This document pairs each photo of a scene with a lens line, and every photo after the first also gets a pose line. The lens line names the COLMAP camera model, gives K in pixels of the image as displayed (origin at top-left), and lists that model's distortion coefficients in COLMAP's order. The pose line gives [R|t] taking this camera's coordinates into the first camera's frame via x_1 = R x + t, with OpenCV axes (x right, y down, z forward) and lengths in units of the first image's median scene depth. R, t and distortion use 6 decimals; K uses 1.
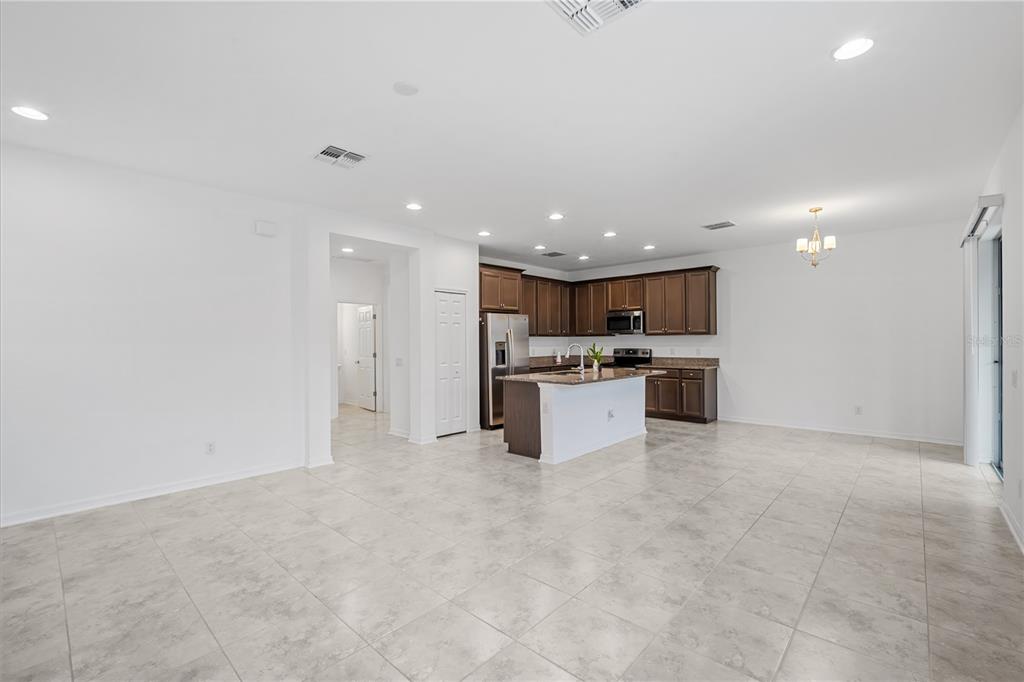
lens RADIAL K [[445.0, 0, 510.1], [0, 445.0, 339.8], [0, 0, 1]] dist [-0.017407, -0.000153]
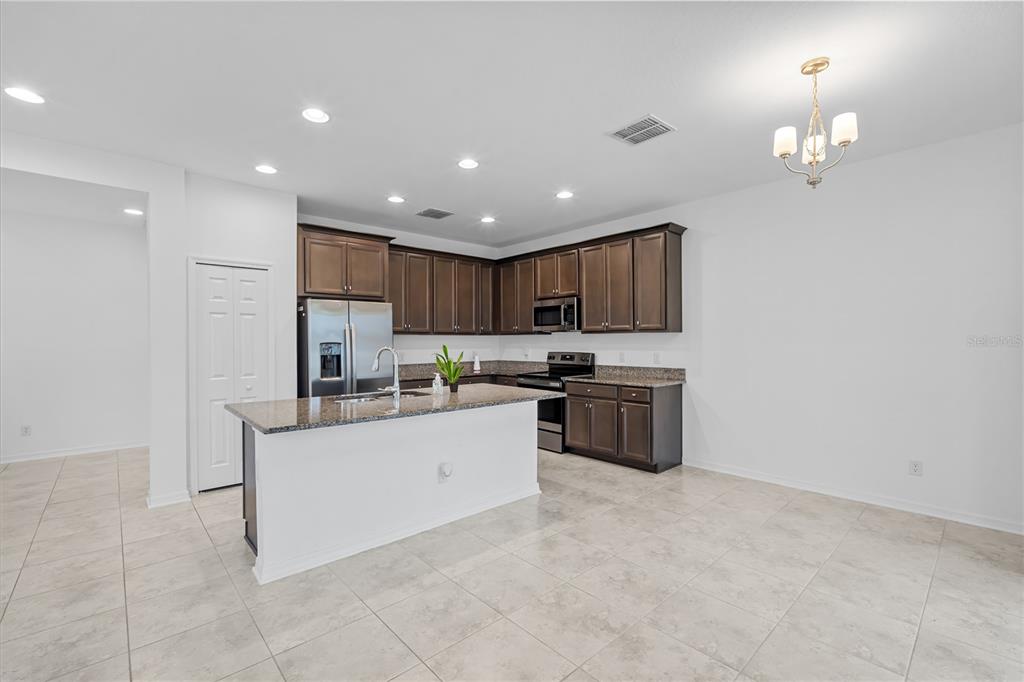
lens RADIAL K [[445.0, 0, 510.1], [0, 445.0, 339.8], [0, 0, 1]] dist [-0.017407, -0.000153]
pose [[0.995937, 0.001402, -0.090045, 0.278822], [-0.001226, 0.999997, 0.002011, -0.001185], [0.090047, -0.001893, 0.995936, 0.340084]]
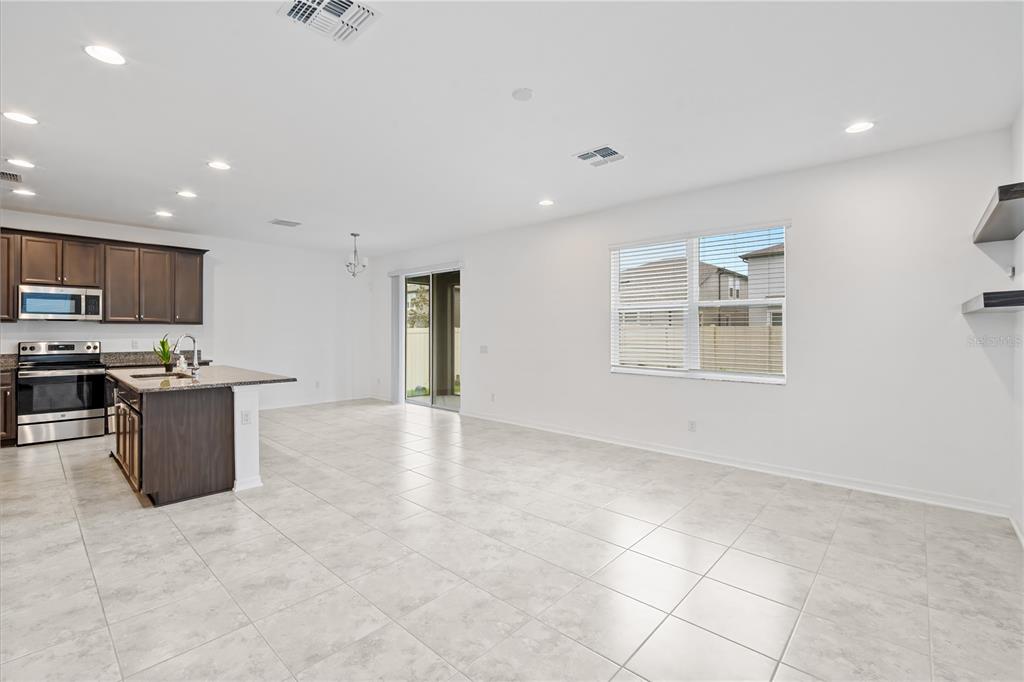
lens RADIAL K [[445.0, 0, 510.1], [0, 445.0, 339.8], [0, 0, 1]] dist [-0.017407, -0.000153]
pose [[-0.002221, -0.011891, 0.999927, -0.451133], [-0.006612, 0.999908, 0.011876, 0.004896], [-0.999976, -0.006585, -0.002300, 0.364380]]
